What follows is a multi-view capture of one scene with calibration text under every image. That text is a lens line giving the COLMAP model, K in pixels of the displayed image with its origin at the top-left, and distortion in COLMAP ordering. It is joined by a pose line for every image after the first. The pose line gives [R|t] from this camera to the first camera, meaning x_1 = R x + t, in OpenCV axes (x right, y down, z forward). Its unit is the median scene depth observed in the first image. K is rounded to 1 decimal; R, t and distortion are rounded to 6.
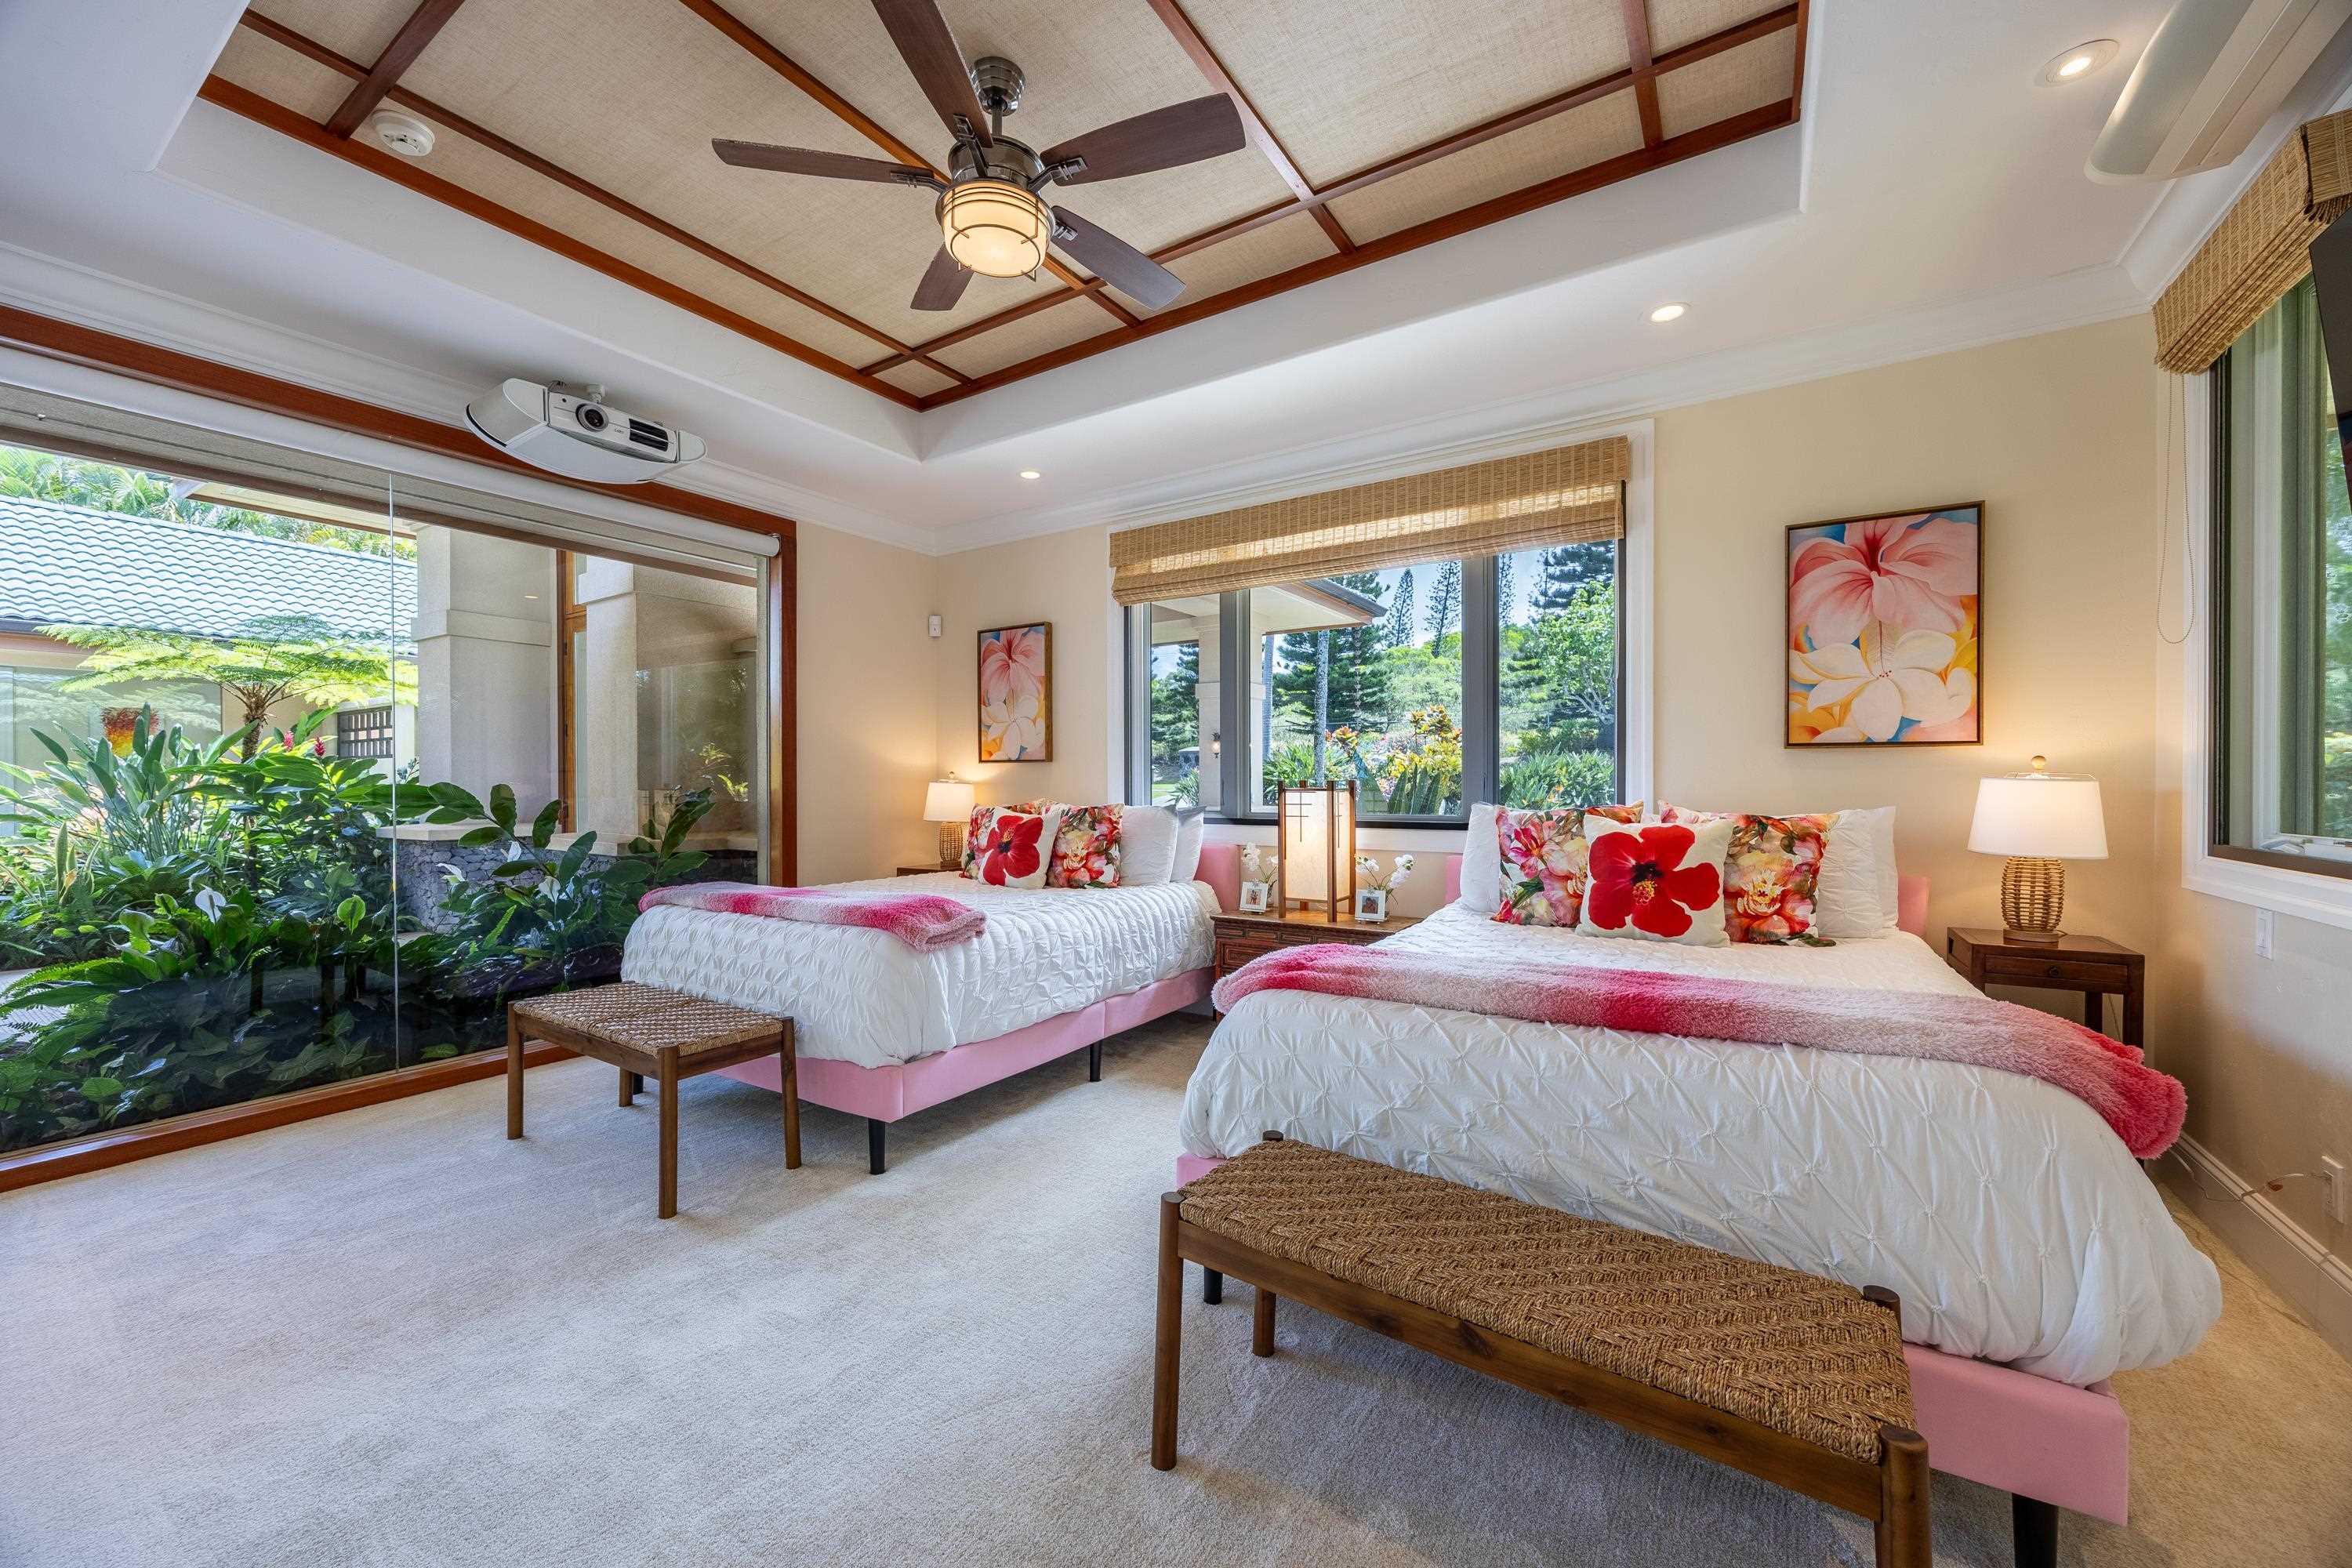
lens RADIAL K [[917.3, 0, 1164.1], [0, 917.3, 794.0], [0, 0, 1]] dist [0.001495, 0.000071]
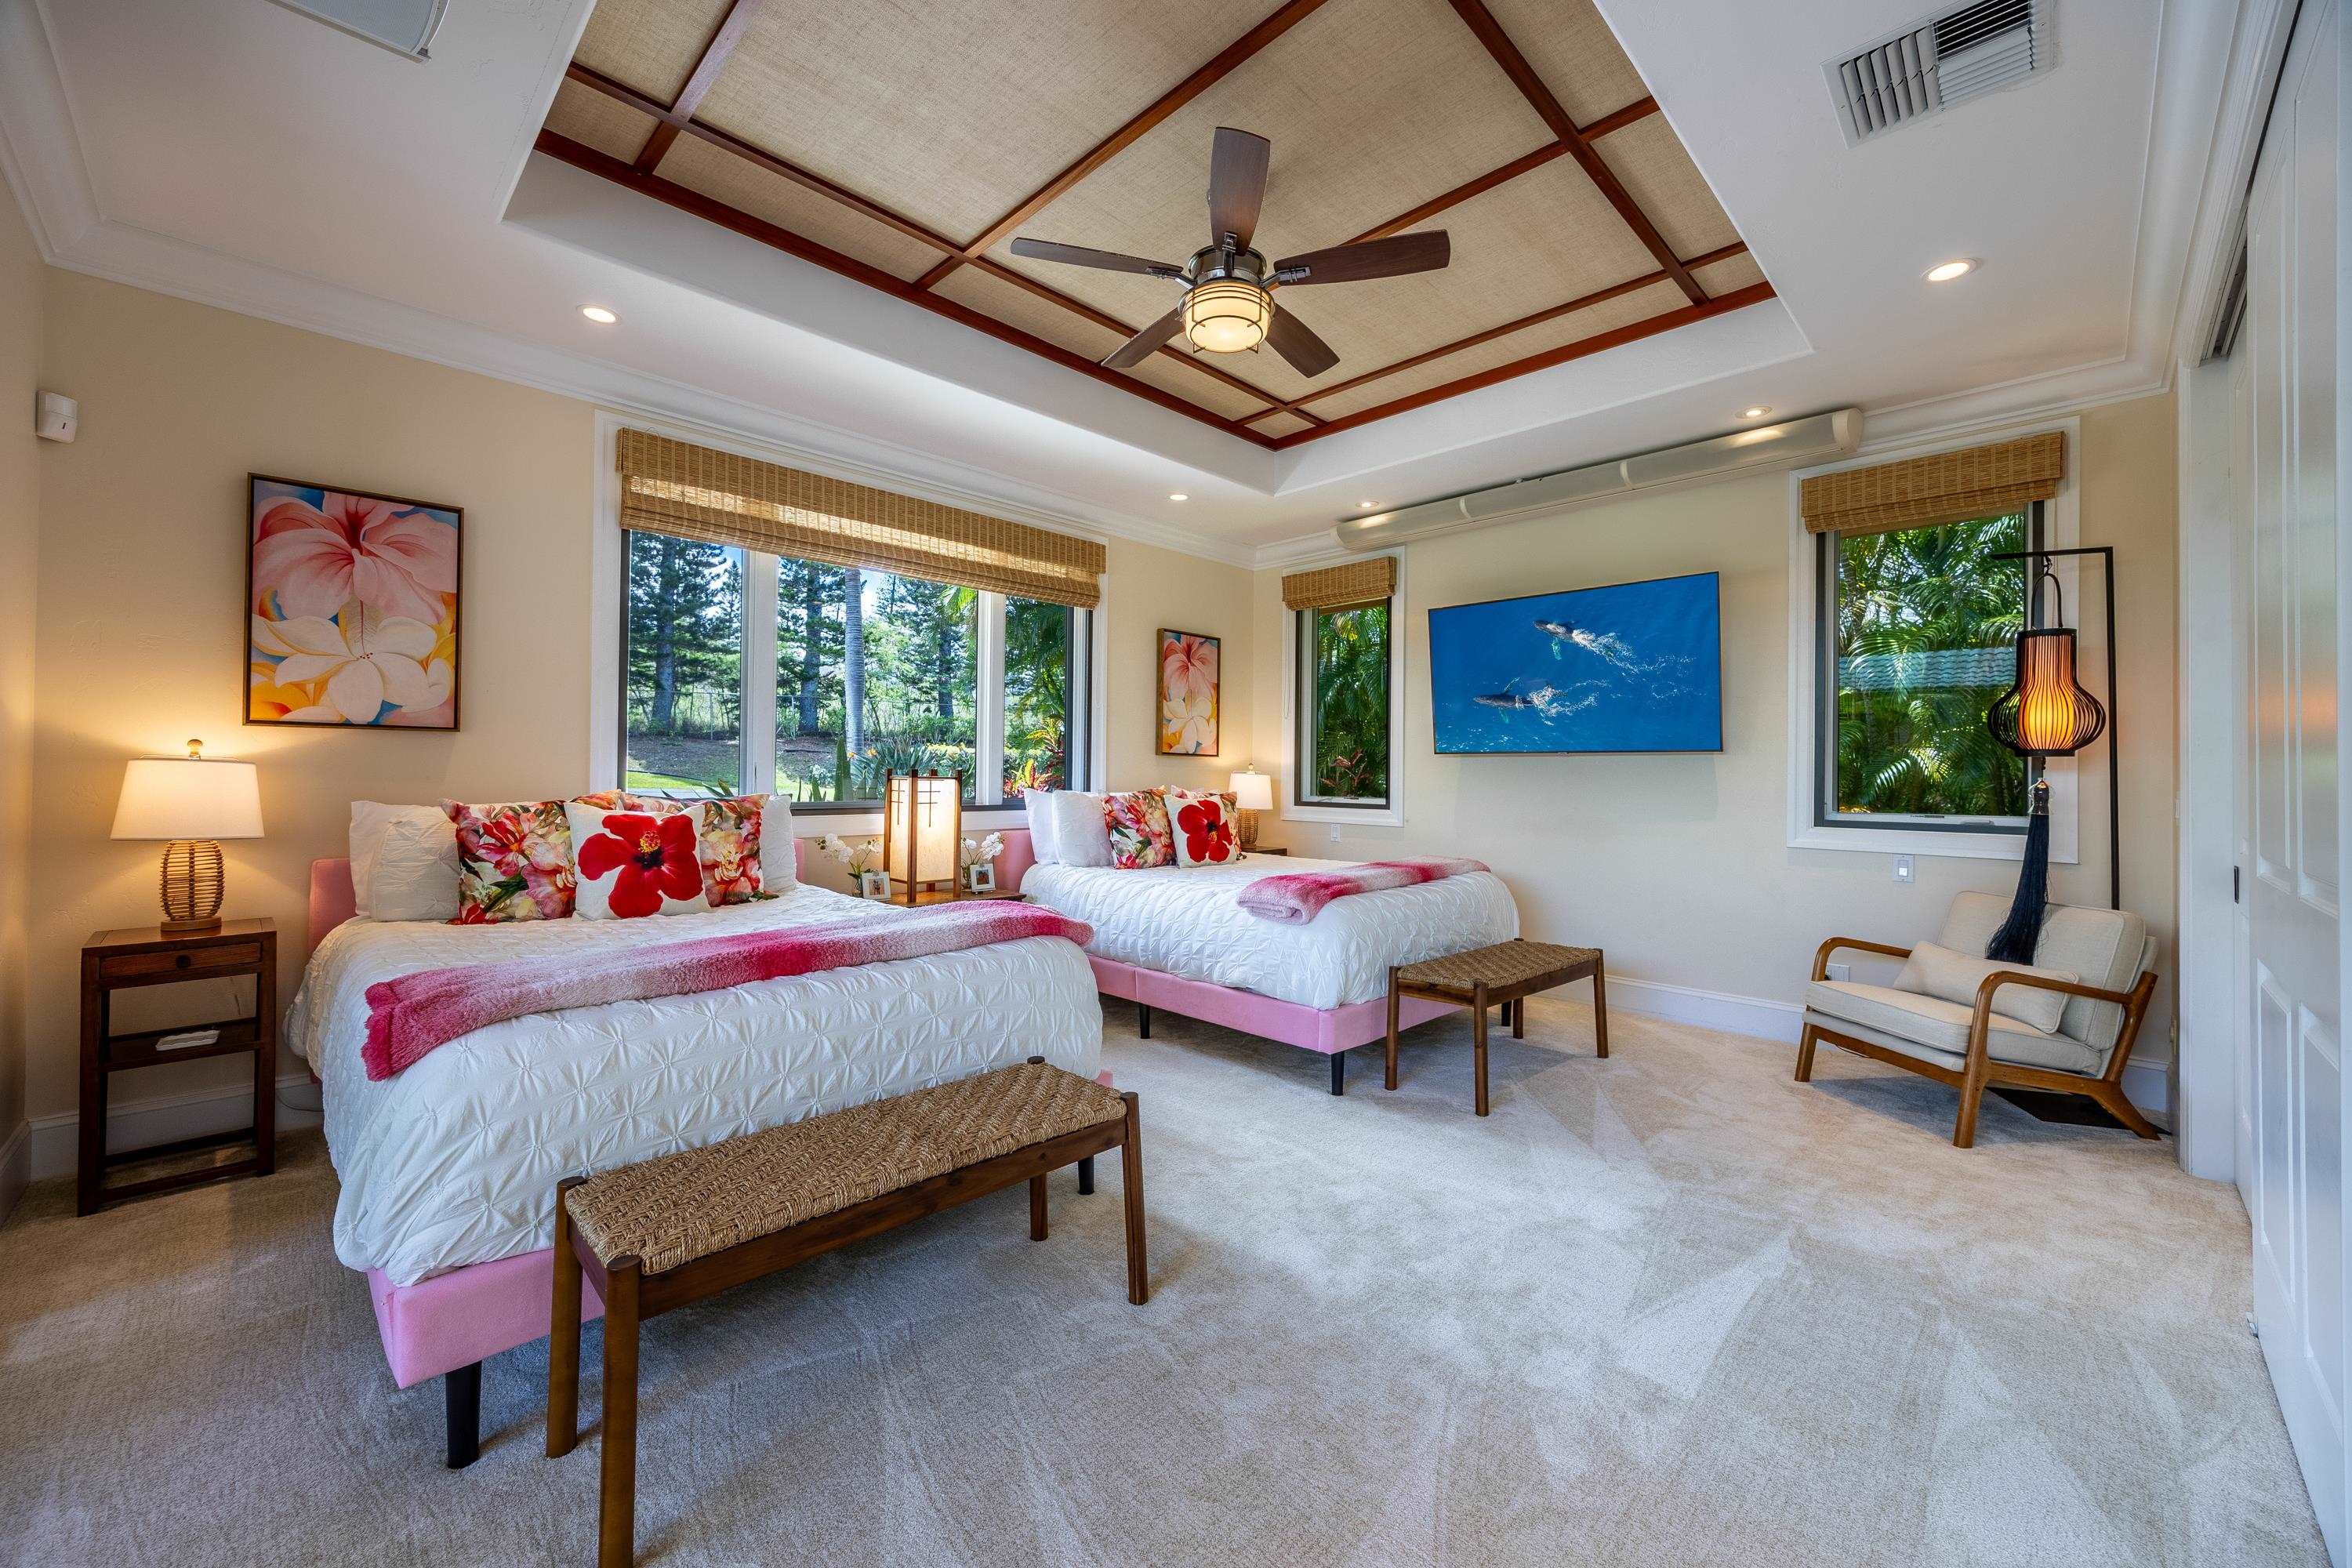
lens RADIAL K [[898.8, 0, 1166.9], [0, 898.8, 762.5], [0, 0, 1]] dist [-0.001266, -0.000027]
pose [[0.208881, 0.018132, 0.977773, -0.780083], [0.001333, 0.999822, -0.018826, -0.002176], [-0.977940, 0.005236, 0.208820, 0.498511]]
